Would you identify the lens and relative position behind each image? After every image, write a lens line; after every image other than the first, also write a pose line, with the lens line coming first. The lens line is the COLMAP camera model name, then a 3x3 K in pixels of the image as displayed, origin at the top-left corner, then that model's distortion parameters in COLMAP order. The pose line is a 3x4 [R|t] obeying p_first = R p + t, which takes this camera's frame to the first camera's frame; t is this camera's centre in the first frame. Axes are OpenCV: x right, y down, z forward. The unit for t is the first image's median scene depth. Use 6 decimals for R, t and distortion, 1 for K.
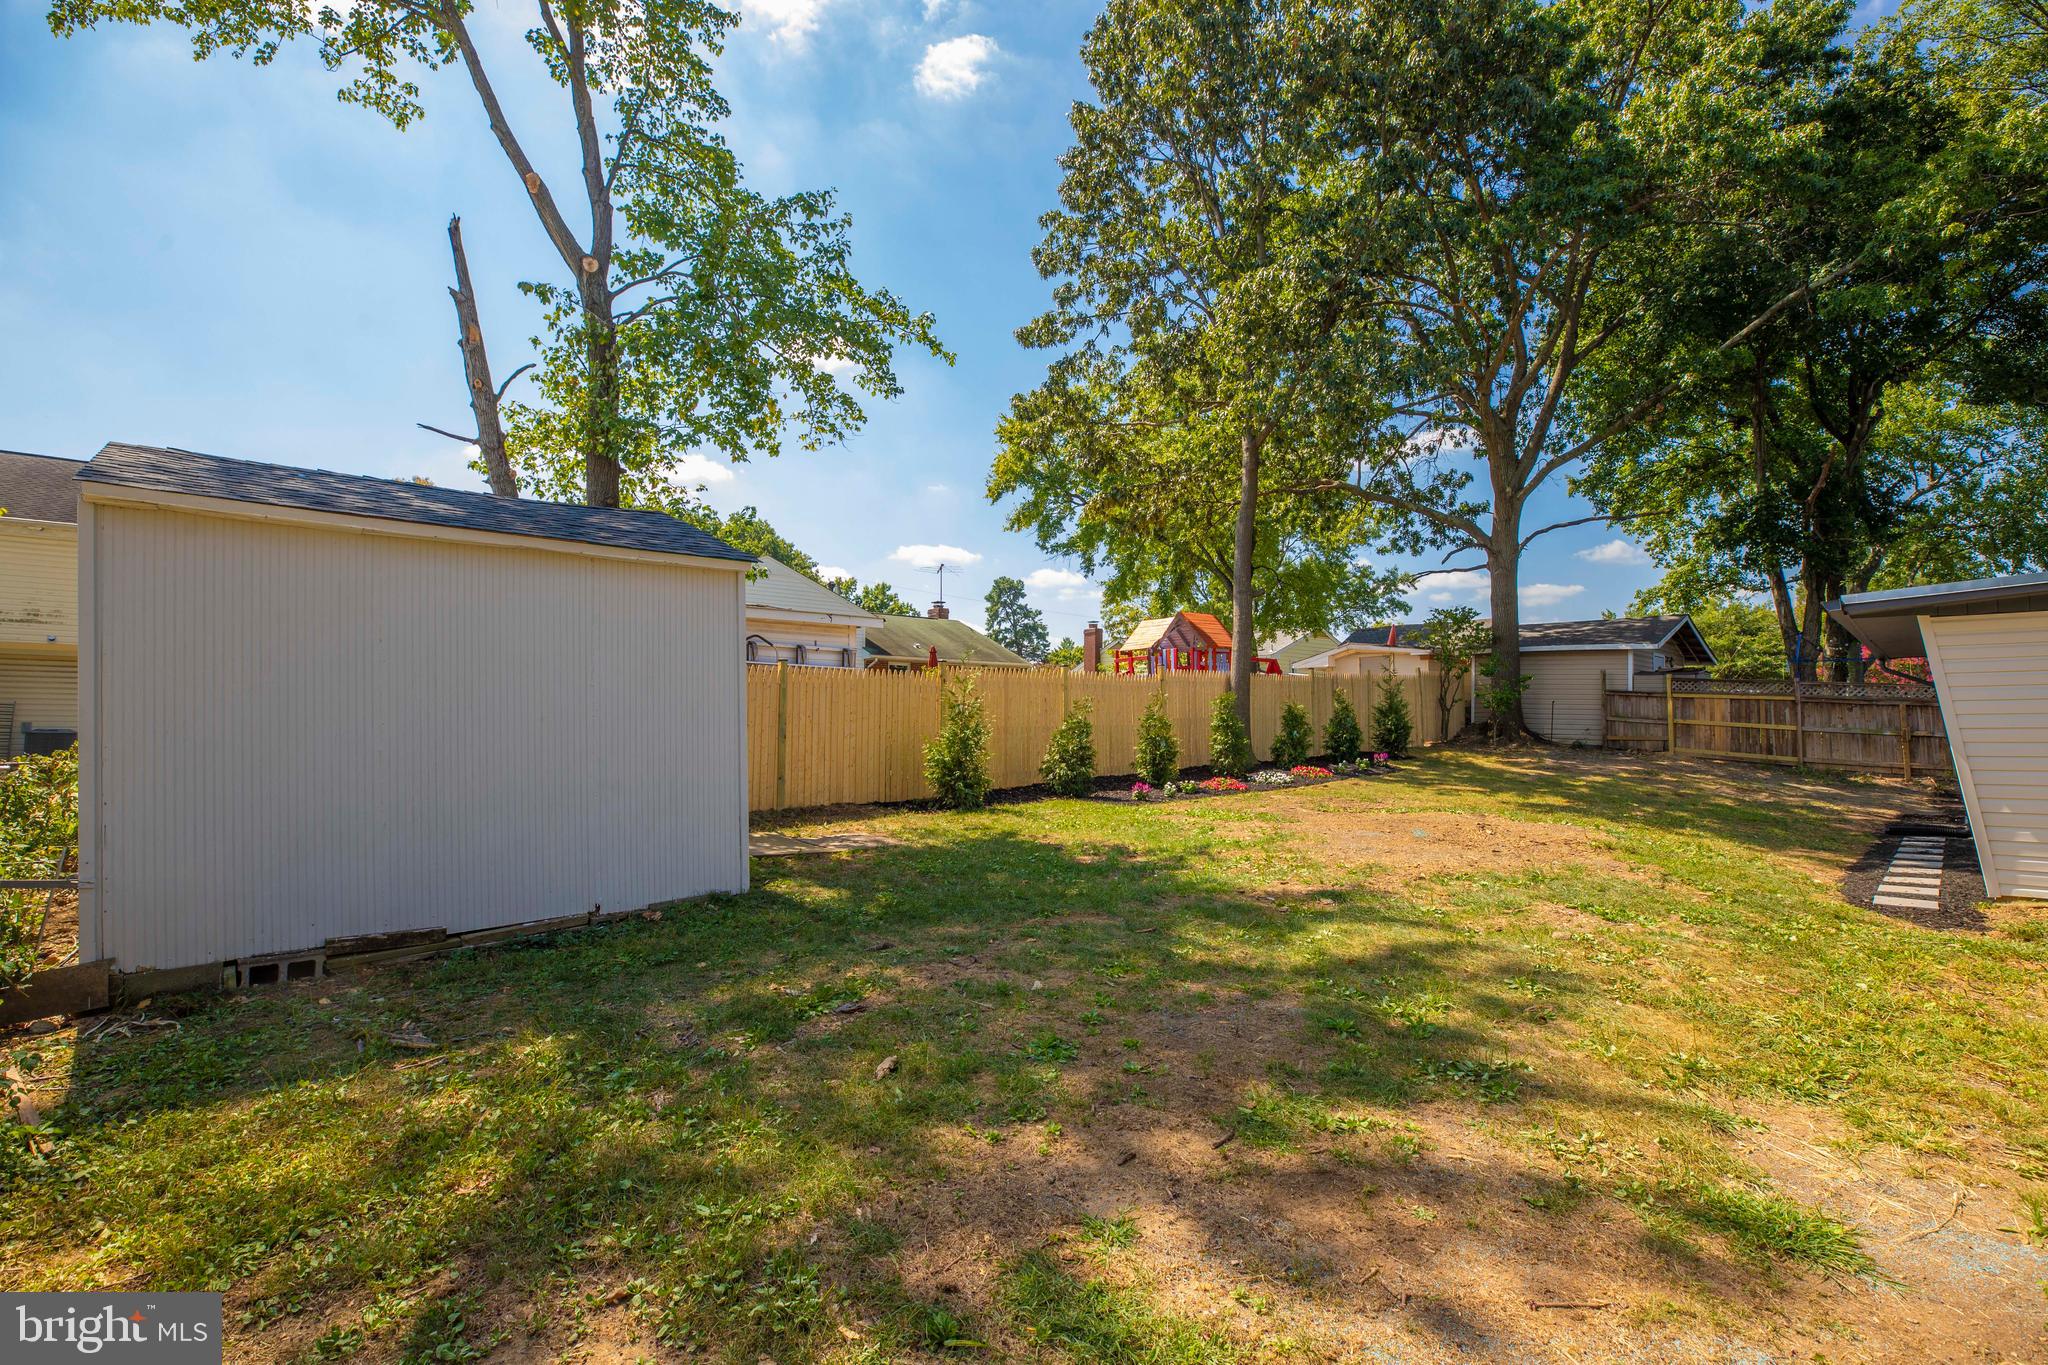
lens RADIAL K [[948.9, 0, 1024.0], [0, 948.9, 682.5], [0, 0, 1]] dist [0.000251, 0.000093]
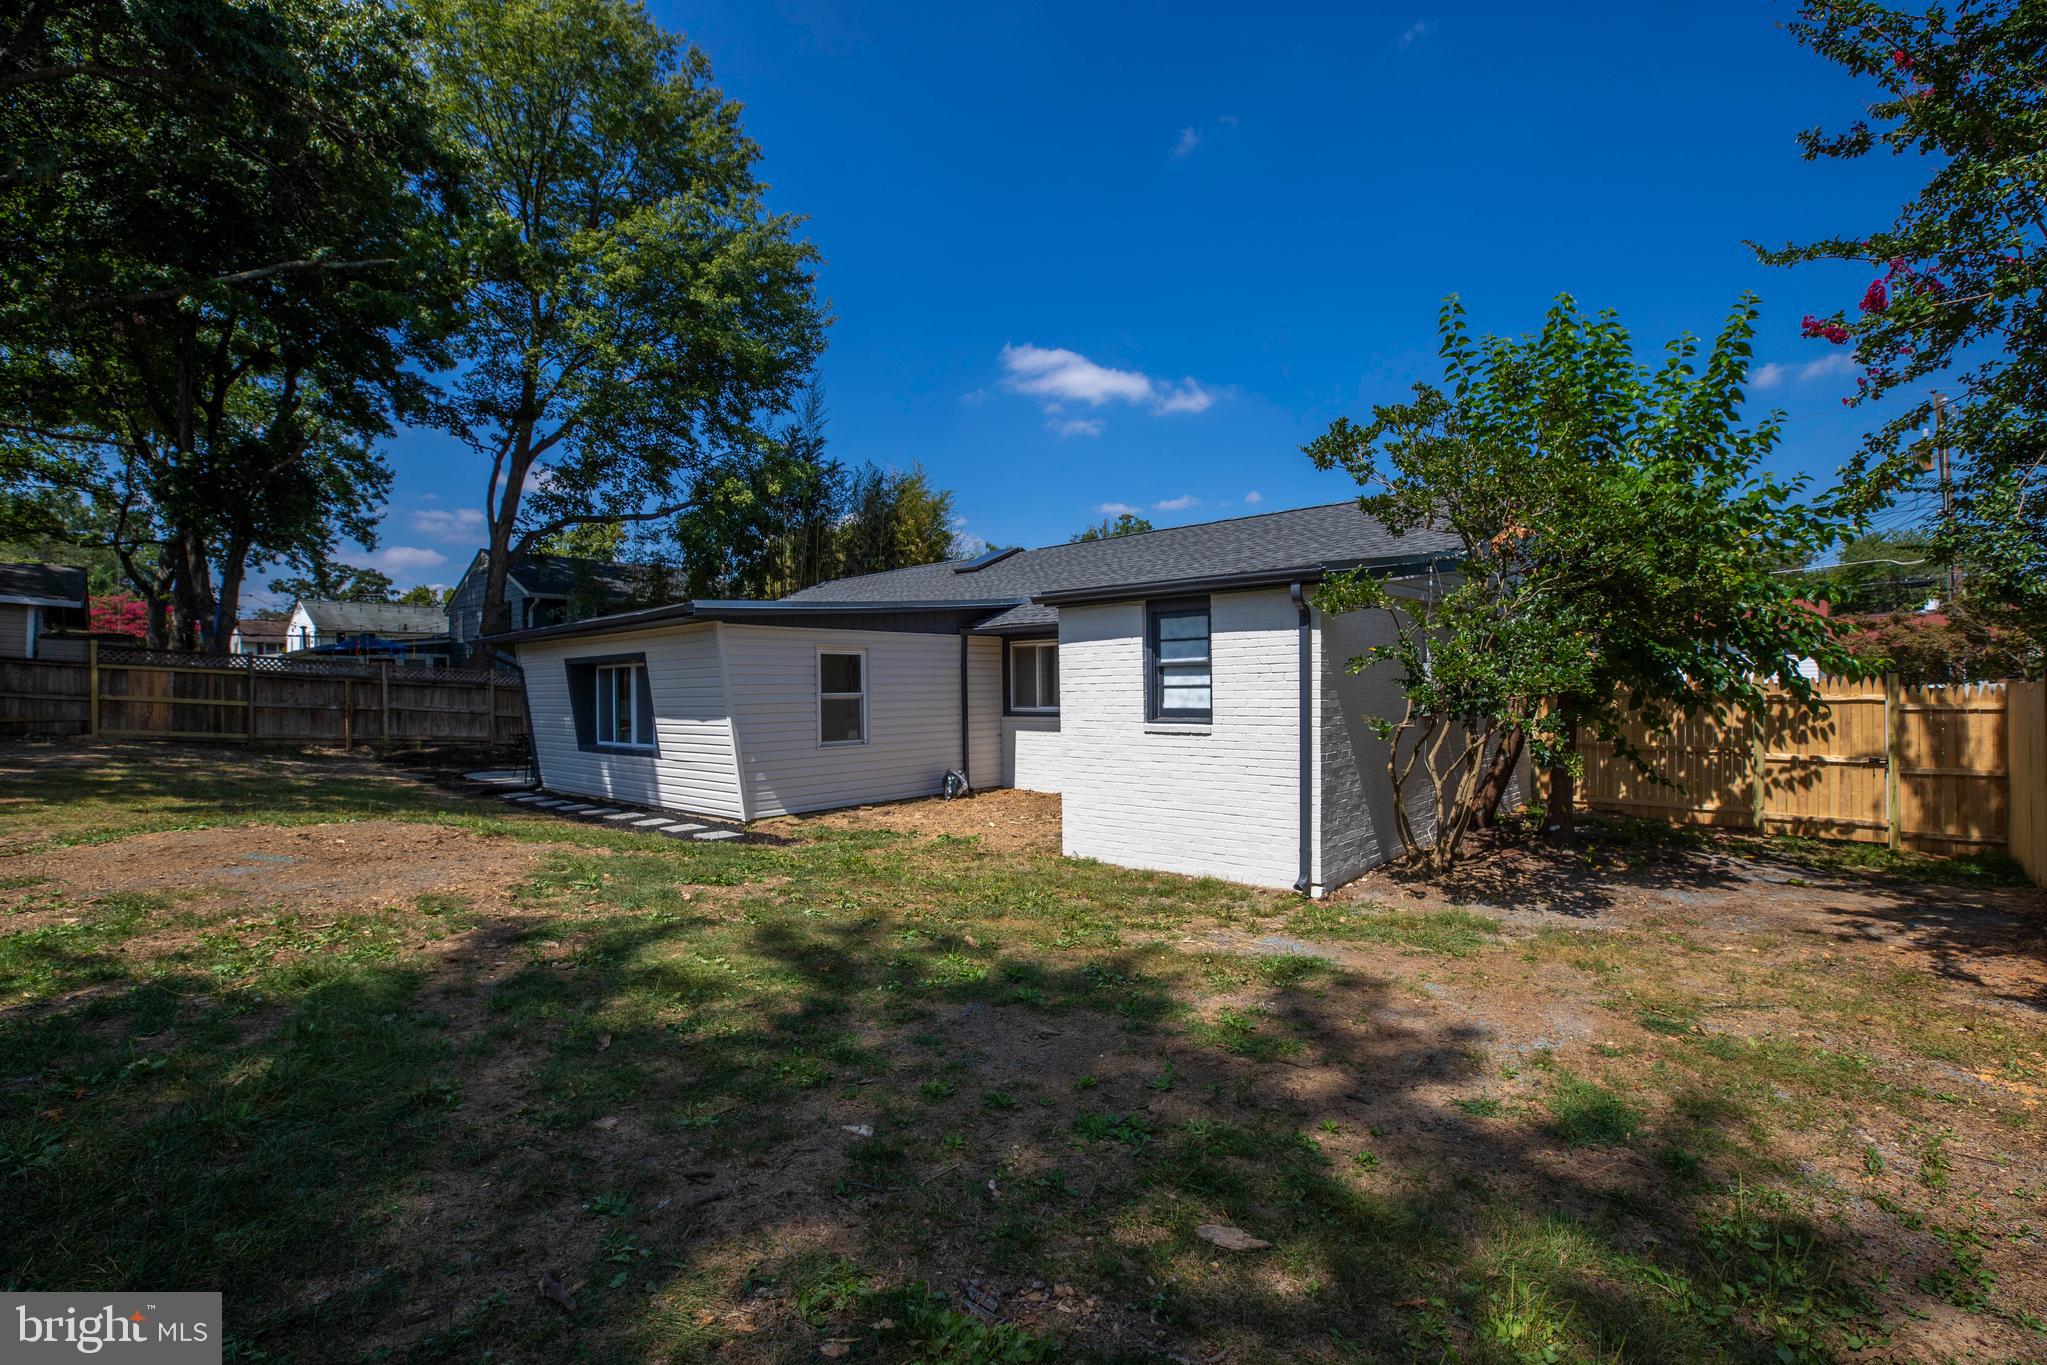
lens RADIAL K [[943.8, 0, 1042.7], [0, 943.8, 698.5], [0, 0, 1]] dist [-0.045253, 0.016196]
pose [[-0.046587, -0.008821, 0.998875, -0.326662], [-0.038842, 0.999221, 0.007013, 0.009782], [-0.998159, -0.038472, -0.046893, 0.477747]]
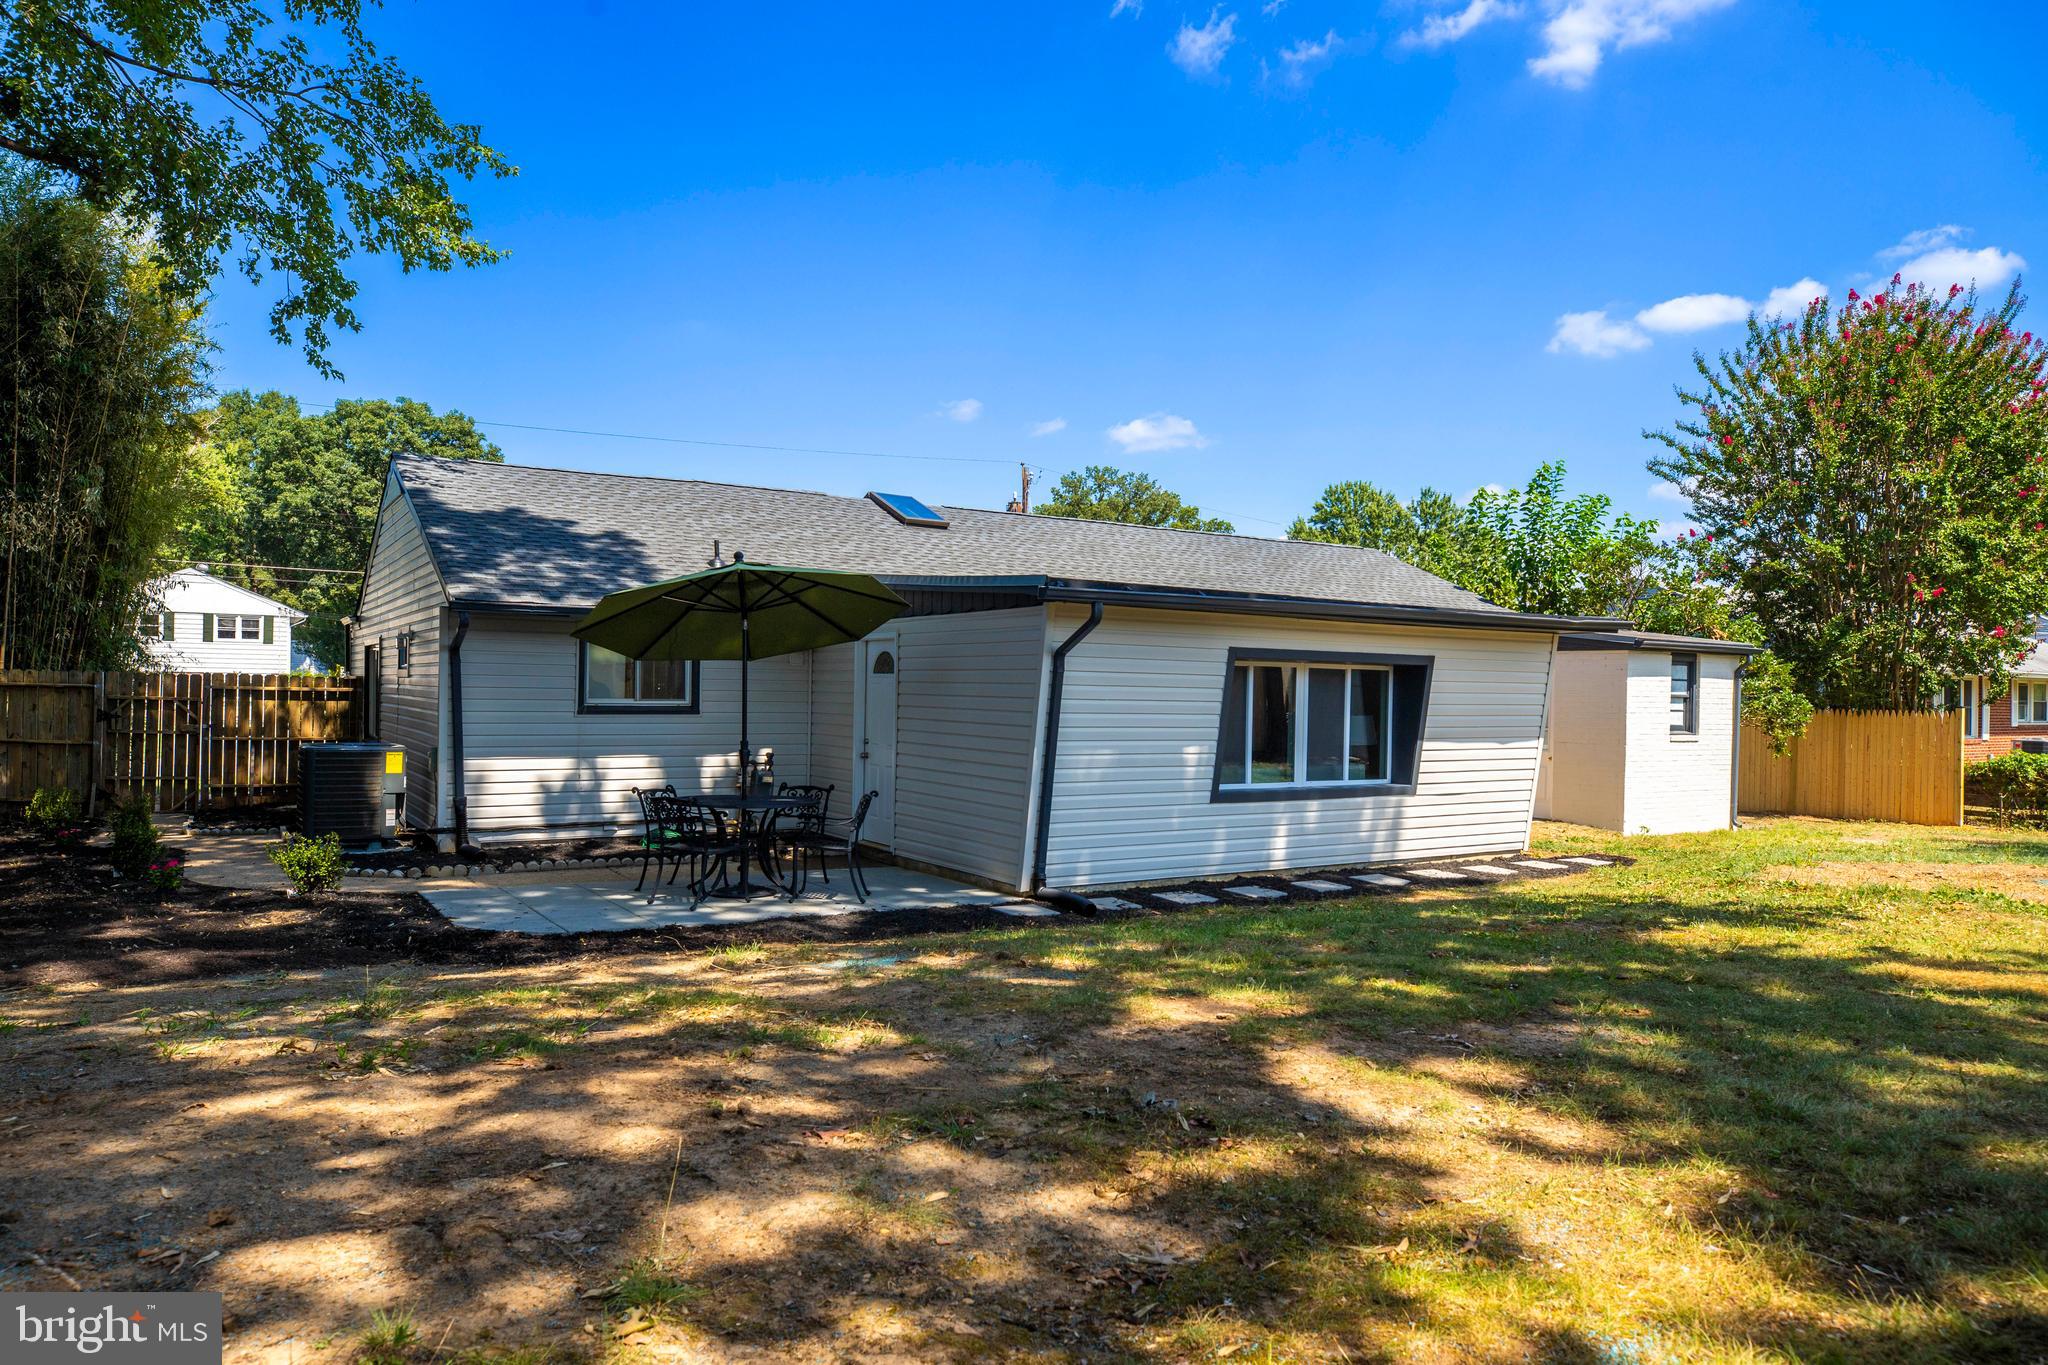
lens RADIAL K [[1288.9, 0, 1100.2], [0, 1288.9, 662.8], [0, 0, 1]] dist [0.013481, 0.002916]
pose [[-0.981110, -0.025130, 0.191813, 0.975959], [-0.036450, 0.997781, -0.055715, 0.067079], [-0.189987, -0.061654, -0.979849, 2.239024]]
